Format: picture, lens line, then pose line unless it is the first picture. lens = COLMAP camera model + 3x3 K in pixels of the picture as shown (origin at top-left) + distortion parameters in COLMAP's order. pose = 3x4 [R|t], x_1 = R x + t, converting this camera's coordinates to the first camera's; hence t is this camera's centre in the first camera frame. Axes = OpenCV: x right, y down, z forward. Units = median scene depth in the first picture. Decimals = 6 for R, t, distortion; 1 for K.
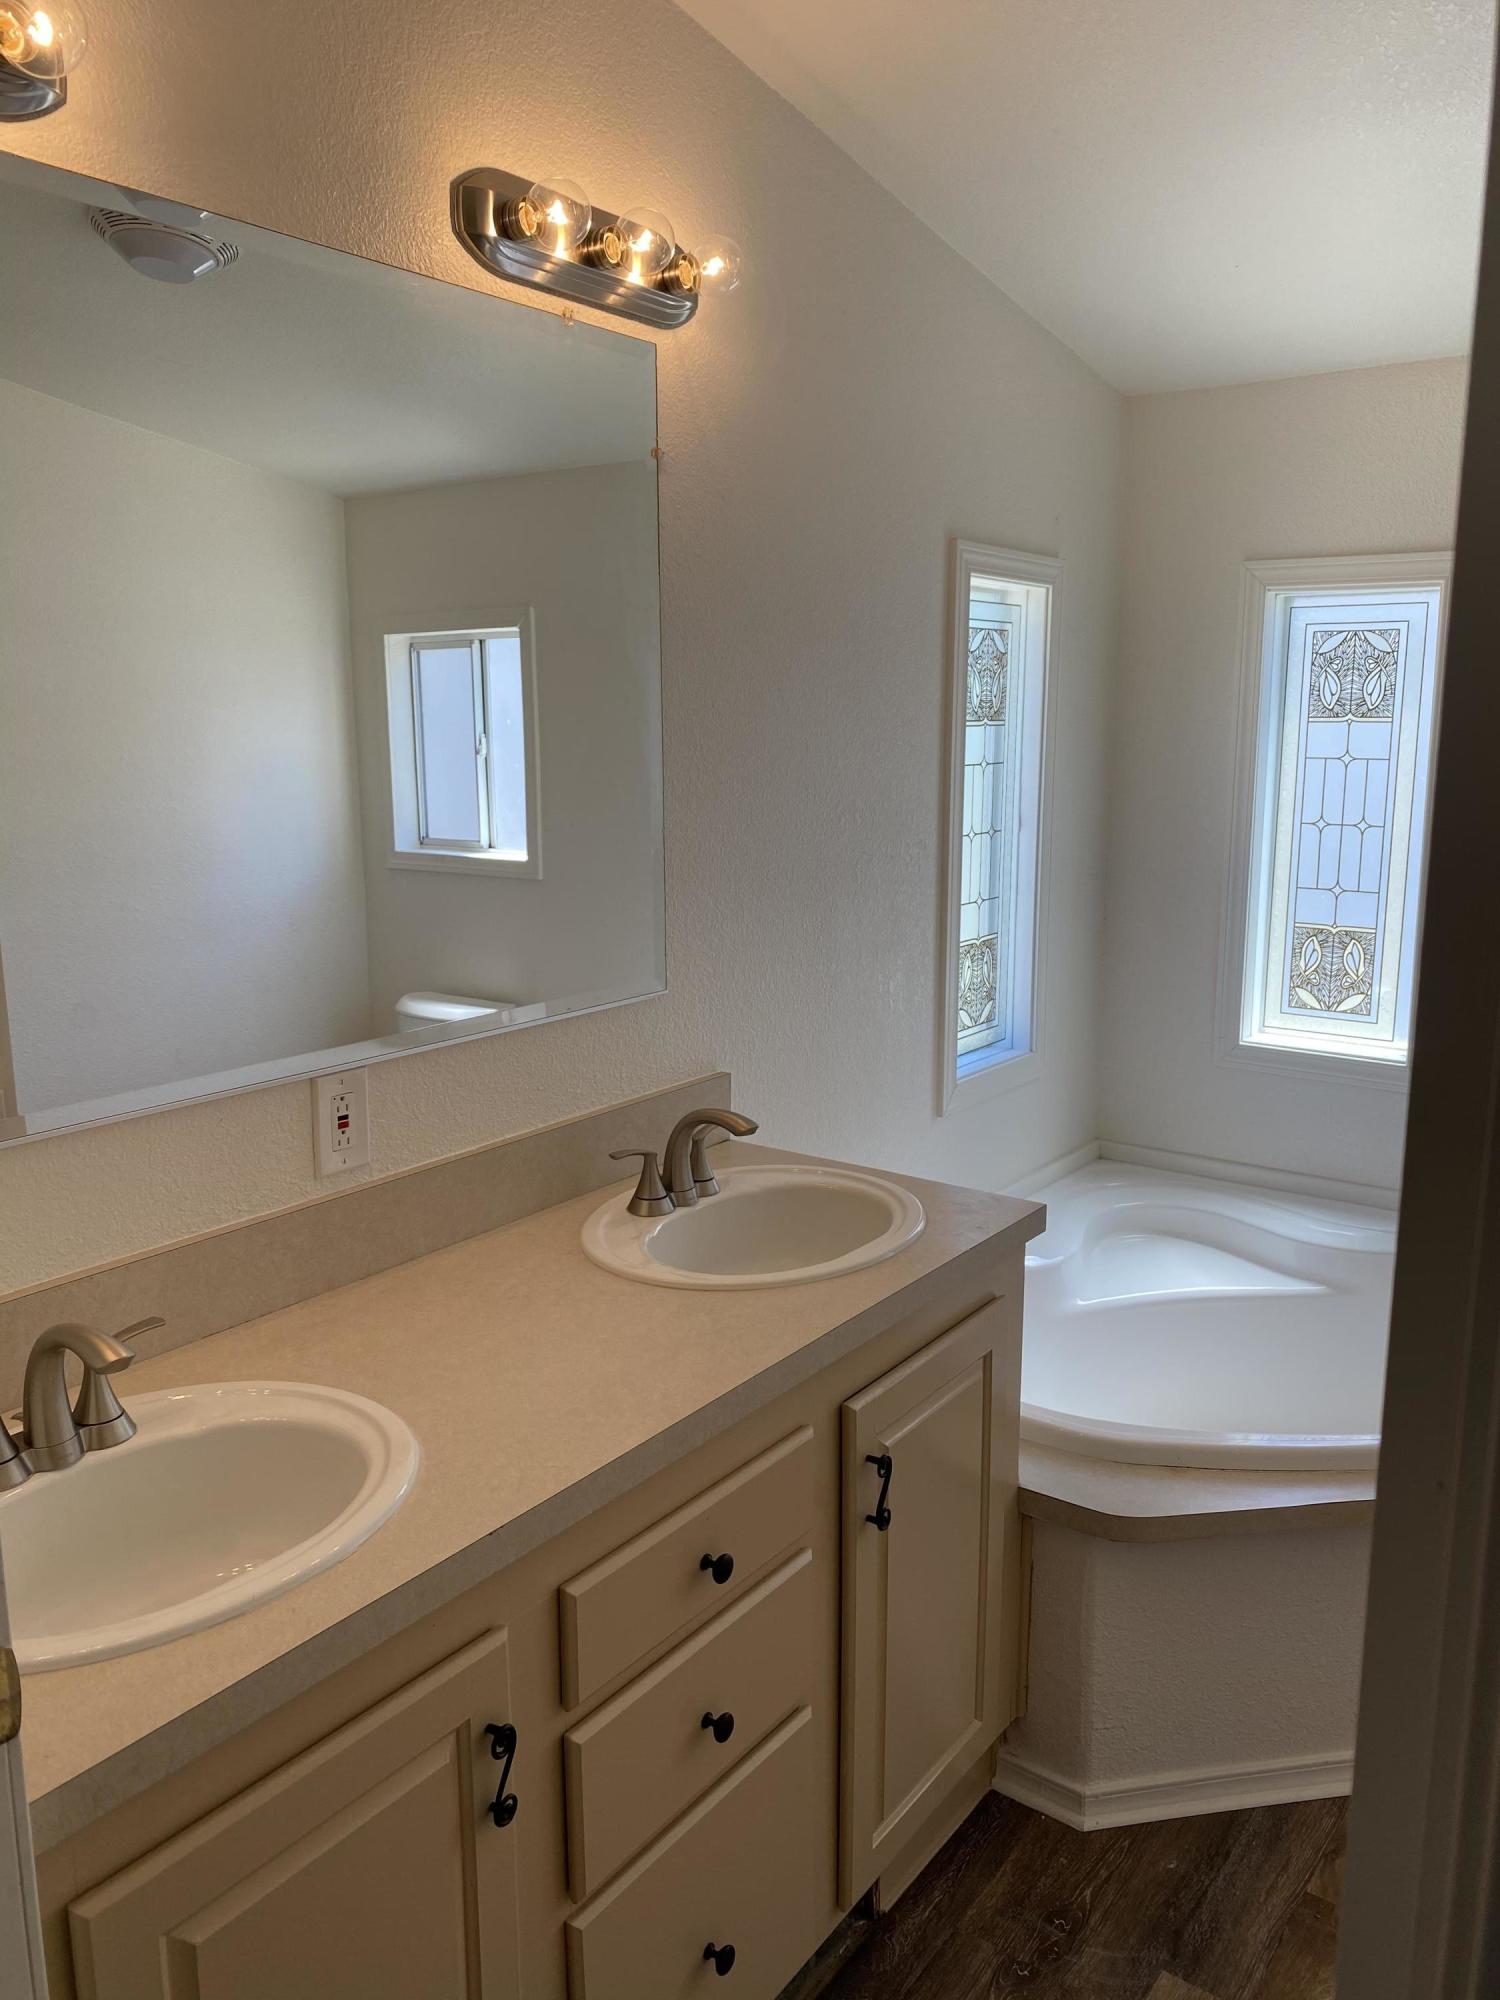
lens RADIAL K [[1526.1, 0, 750.0], [0, 1526.1, 1000.0], [0, 0, 1]] dist [0.058000, -0.056604]
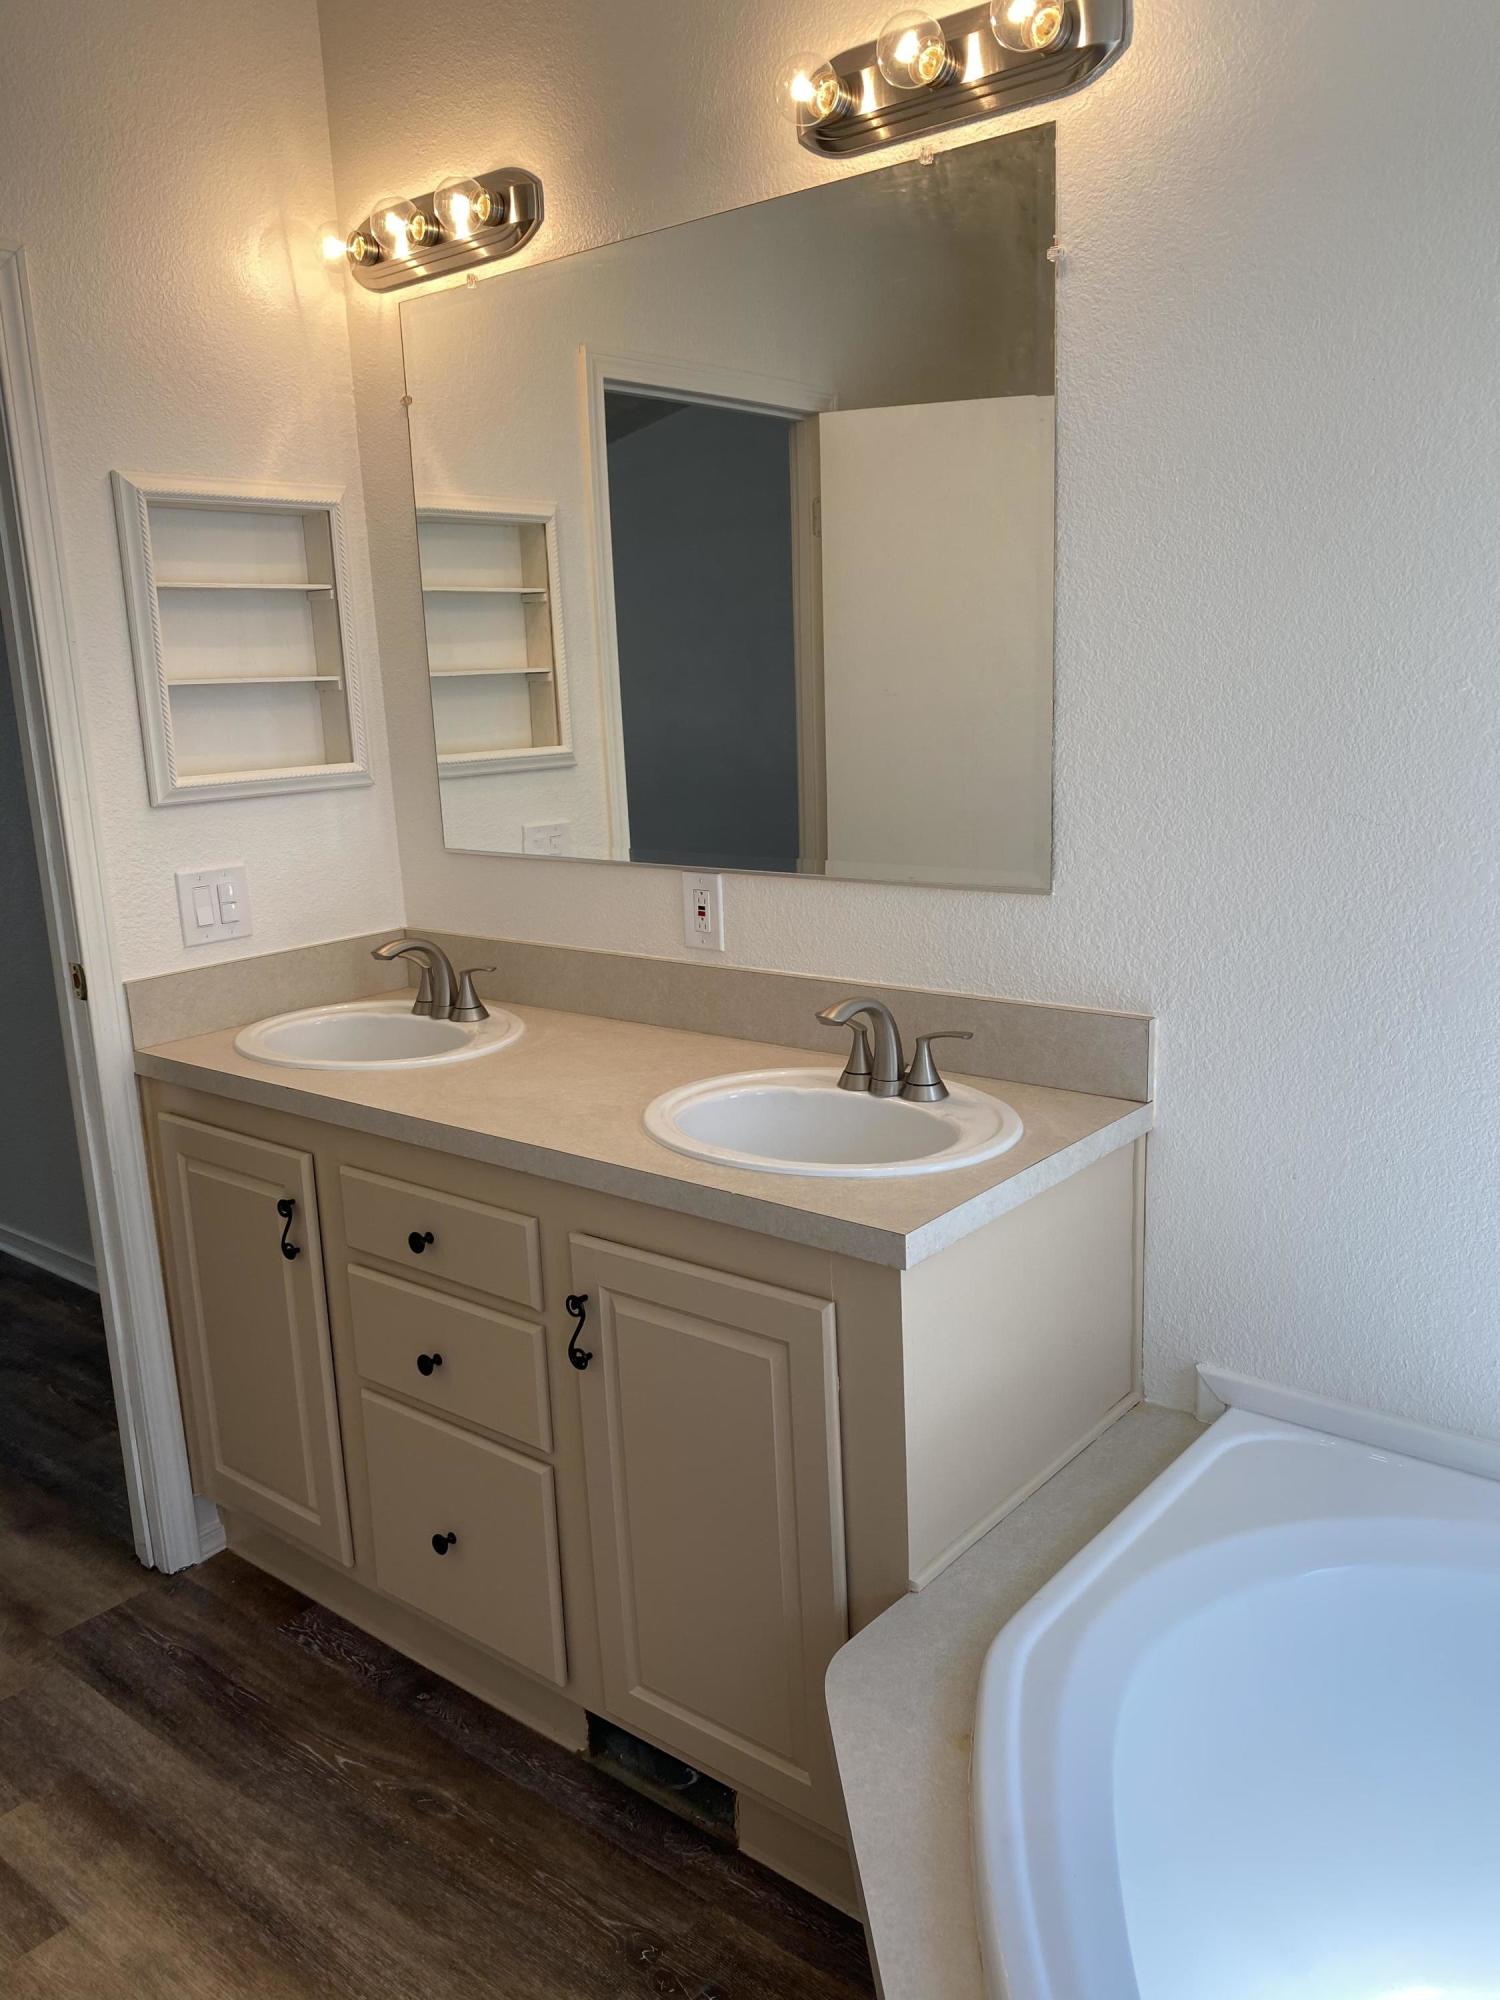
lens RADIAL K [[1526.1, 0, 750.0], [0, 1526.1, 1000.0], [0, 0, 1]] dist [0.058000, -0.056604]
pose [[-0.041339, 0.232194, -0.971791, 0.923846], [-0.149706, 0.960203, 0.235794, -0.146291], [0.987866, 0.155230, -0.004933, 0.959467]]
